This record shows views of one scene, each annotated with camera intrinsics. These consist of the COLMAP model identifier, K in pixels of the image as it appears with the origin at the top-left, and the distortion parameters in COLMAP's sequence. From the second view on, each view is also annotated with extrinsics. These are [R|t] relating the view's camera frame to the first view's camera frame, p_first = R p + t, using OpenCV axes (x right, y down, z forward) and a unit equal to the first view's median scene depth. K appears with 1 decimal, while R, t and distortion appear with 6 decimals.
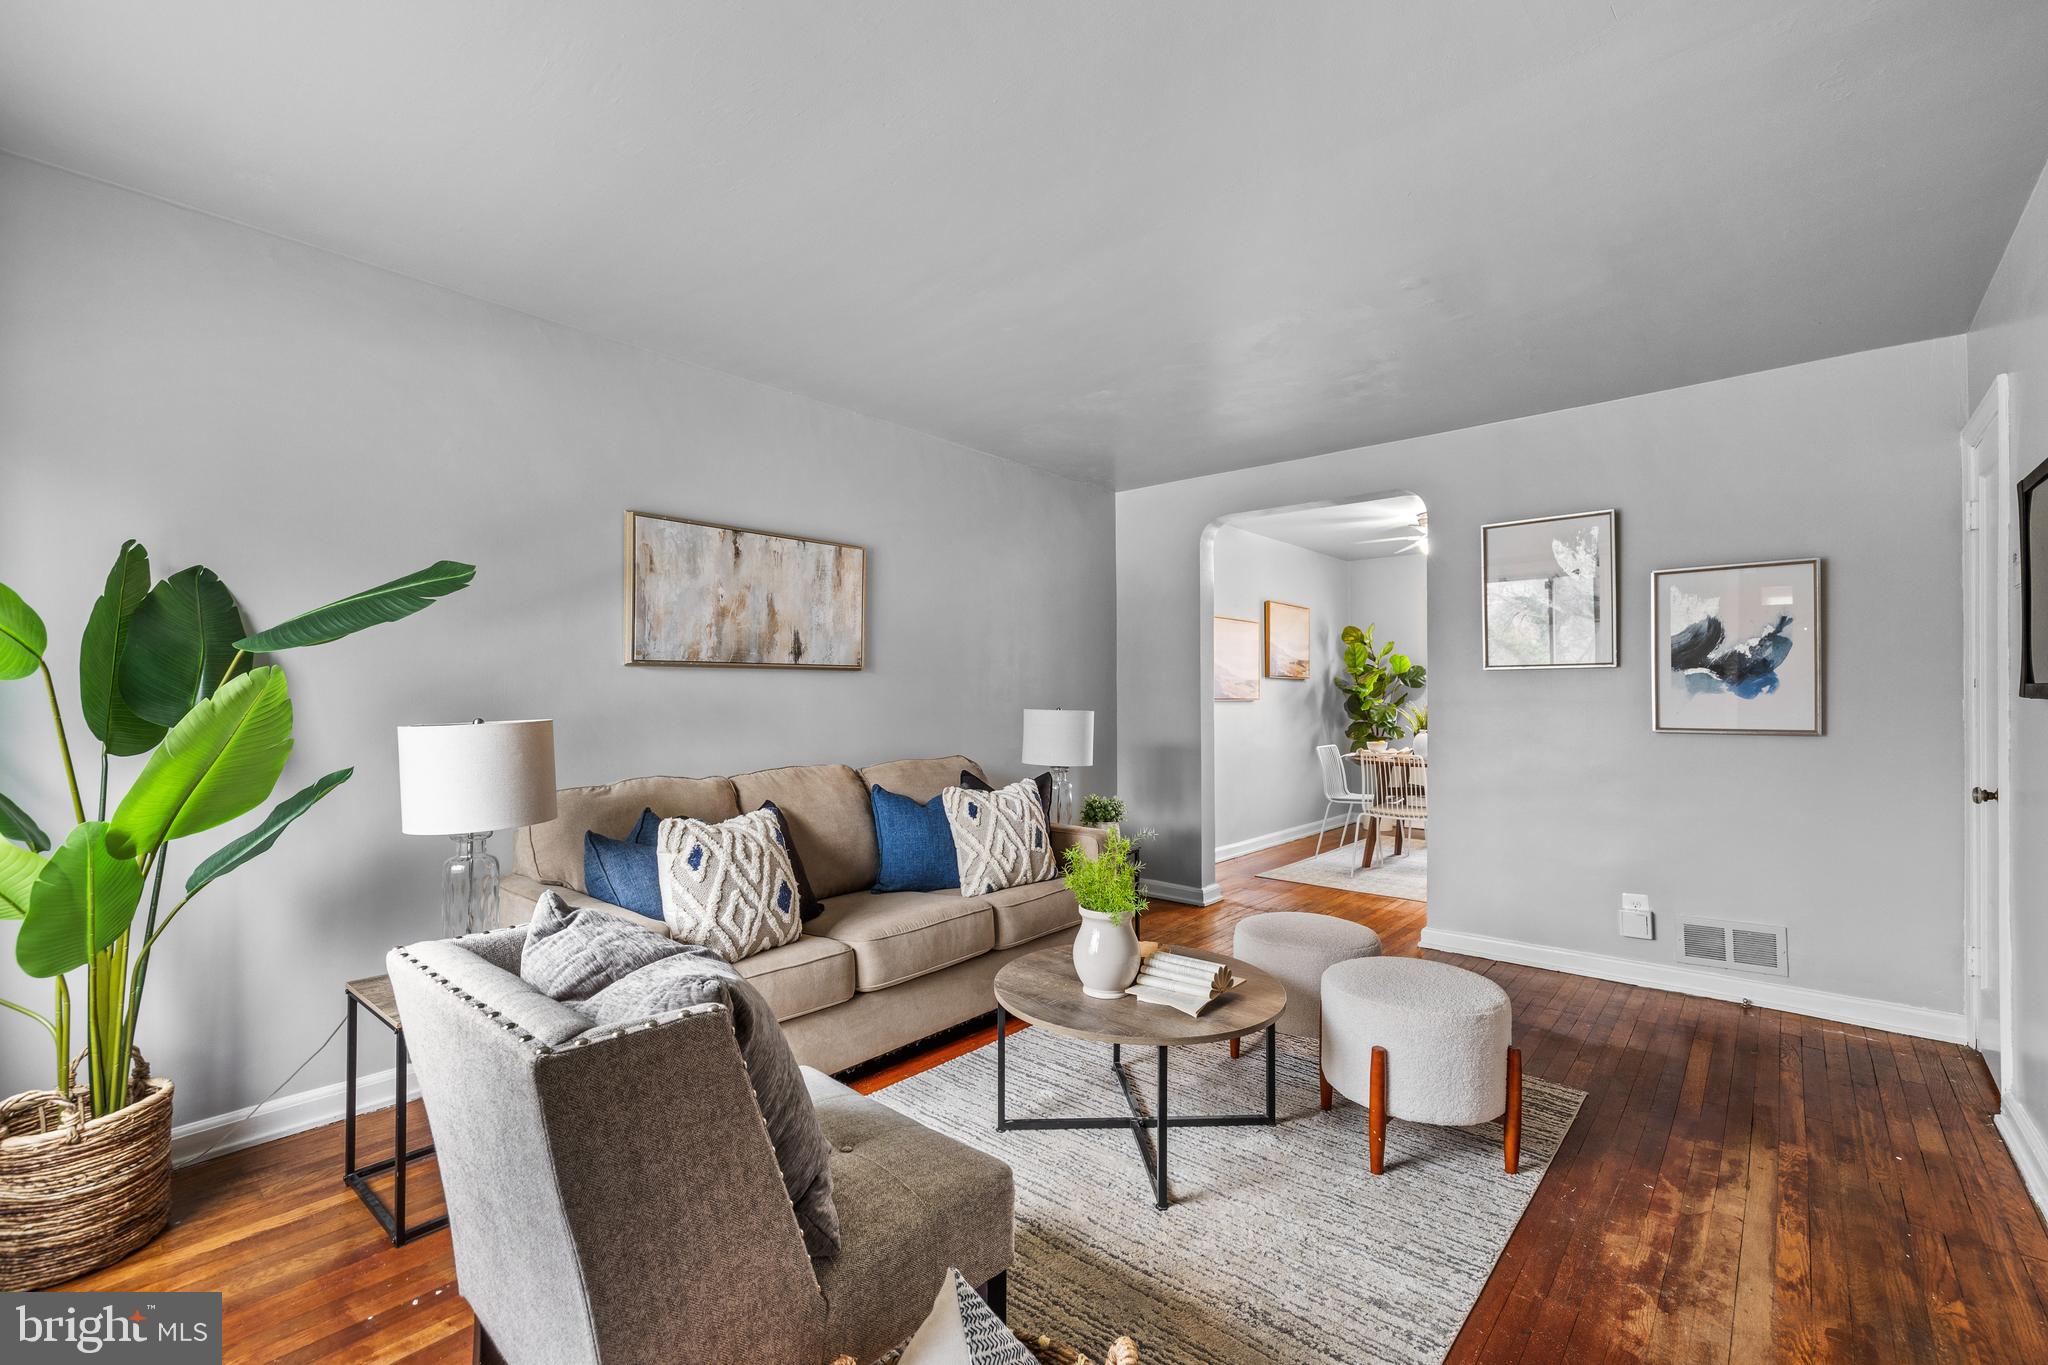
lens RADIAL K [[877.2, 0, 1017.7], [0, 877.2, 696.0], [0, 0, 1]] dist [0.000199, 0.000197]
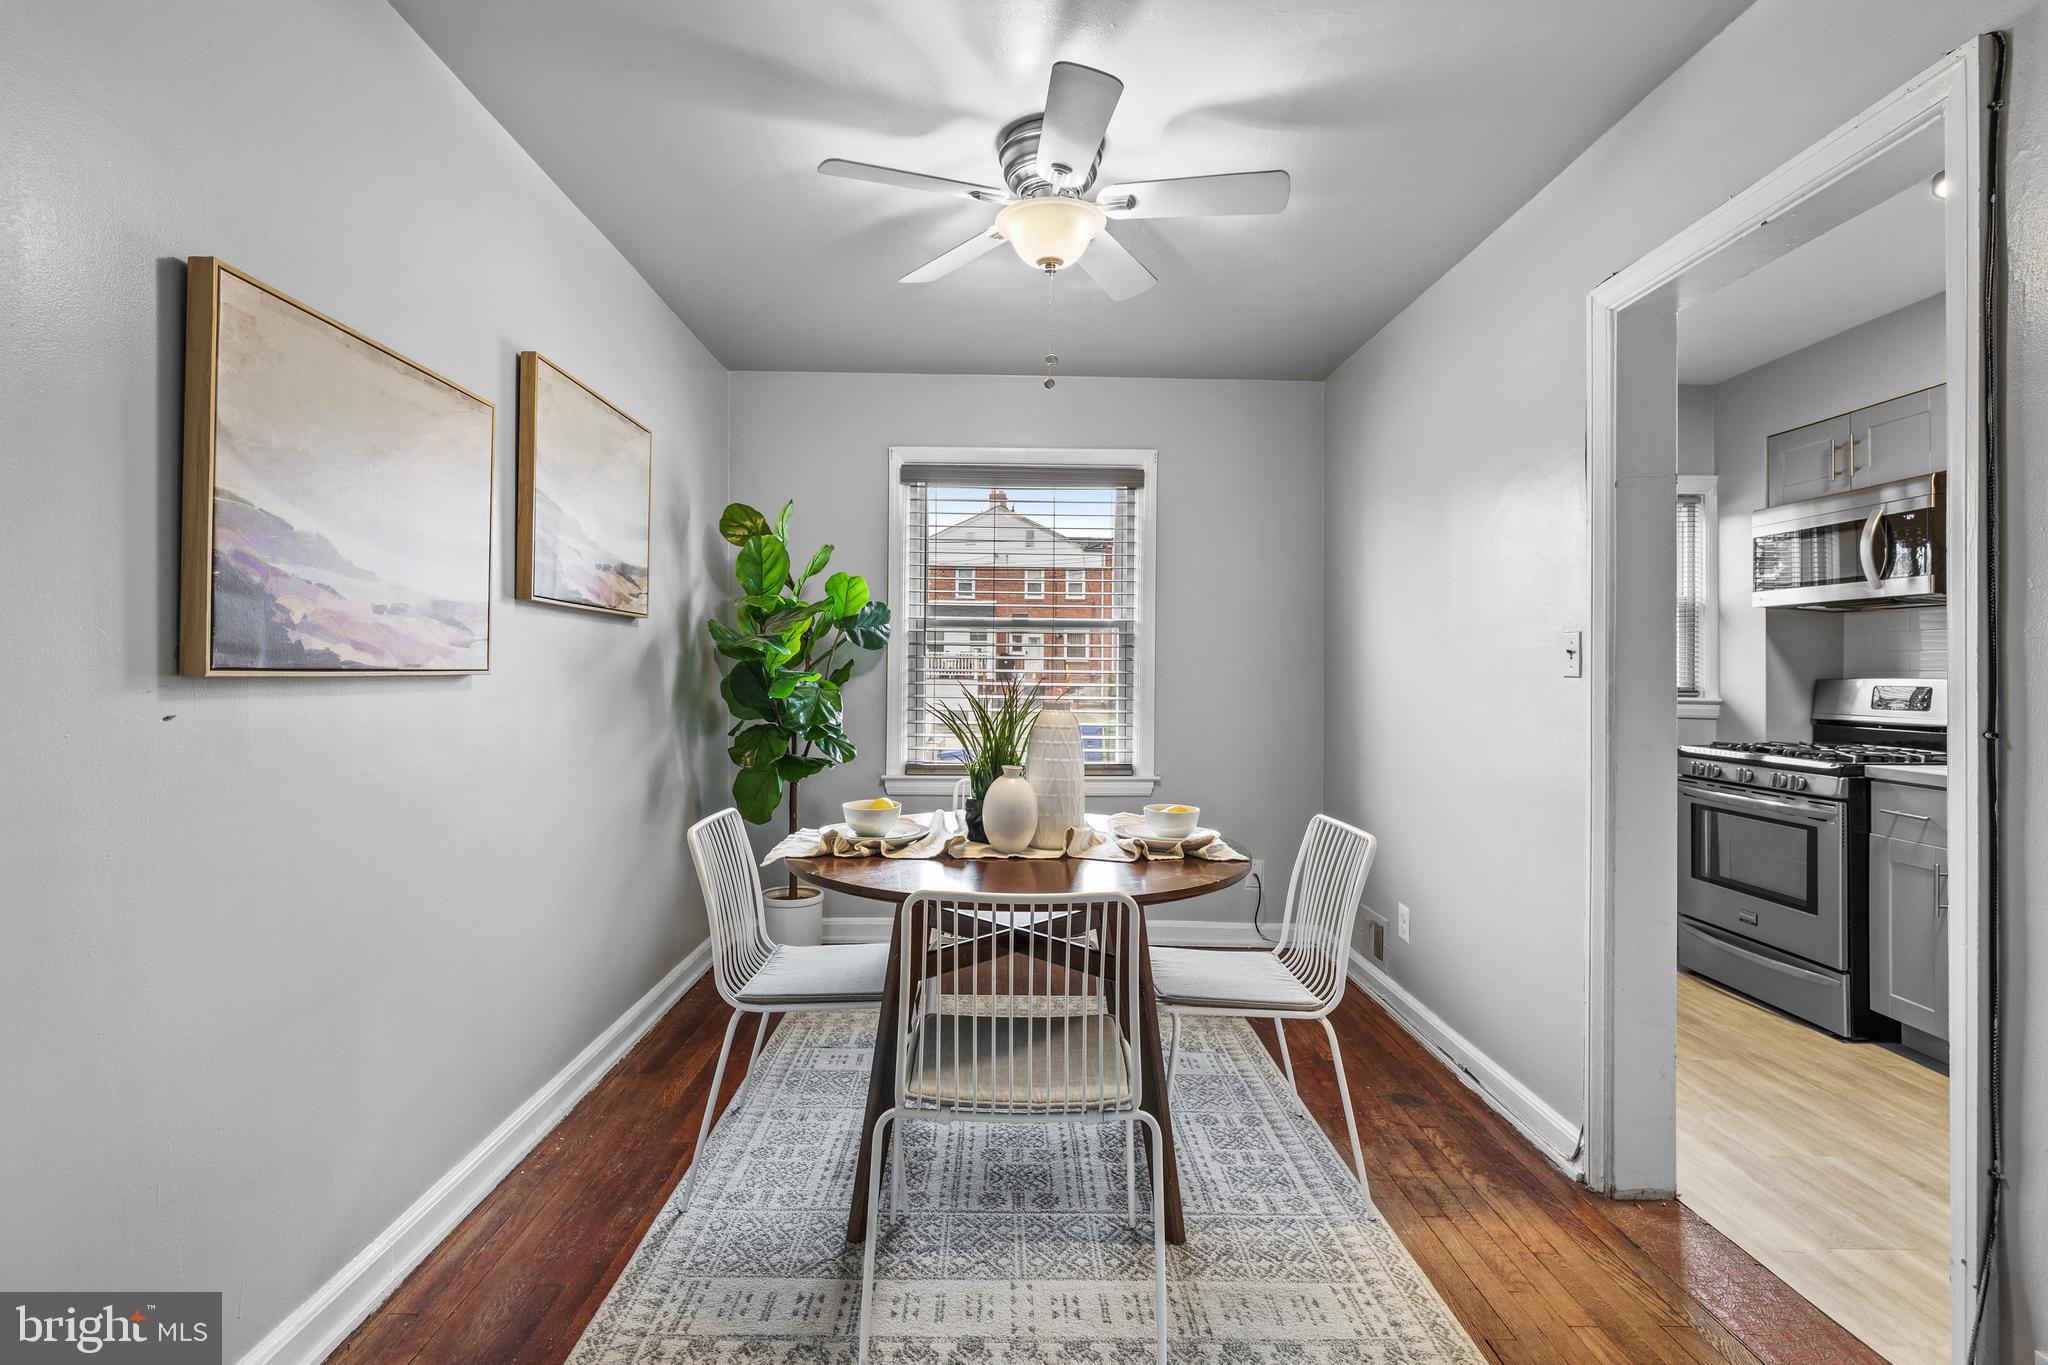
lens RADIAL K [[943.9, 0, 1017.4], [0, 943.9, 662.7], [0, 0, 1]] dist [0.002908, 0.000603]
pose [[0.741548, 0.013649, 0.670760, 0.378686], [-0.009700, 0.999907, -0.009623, 0.004365], [-0.670829, 0.000629, 0.741612, 1.256725]]
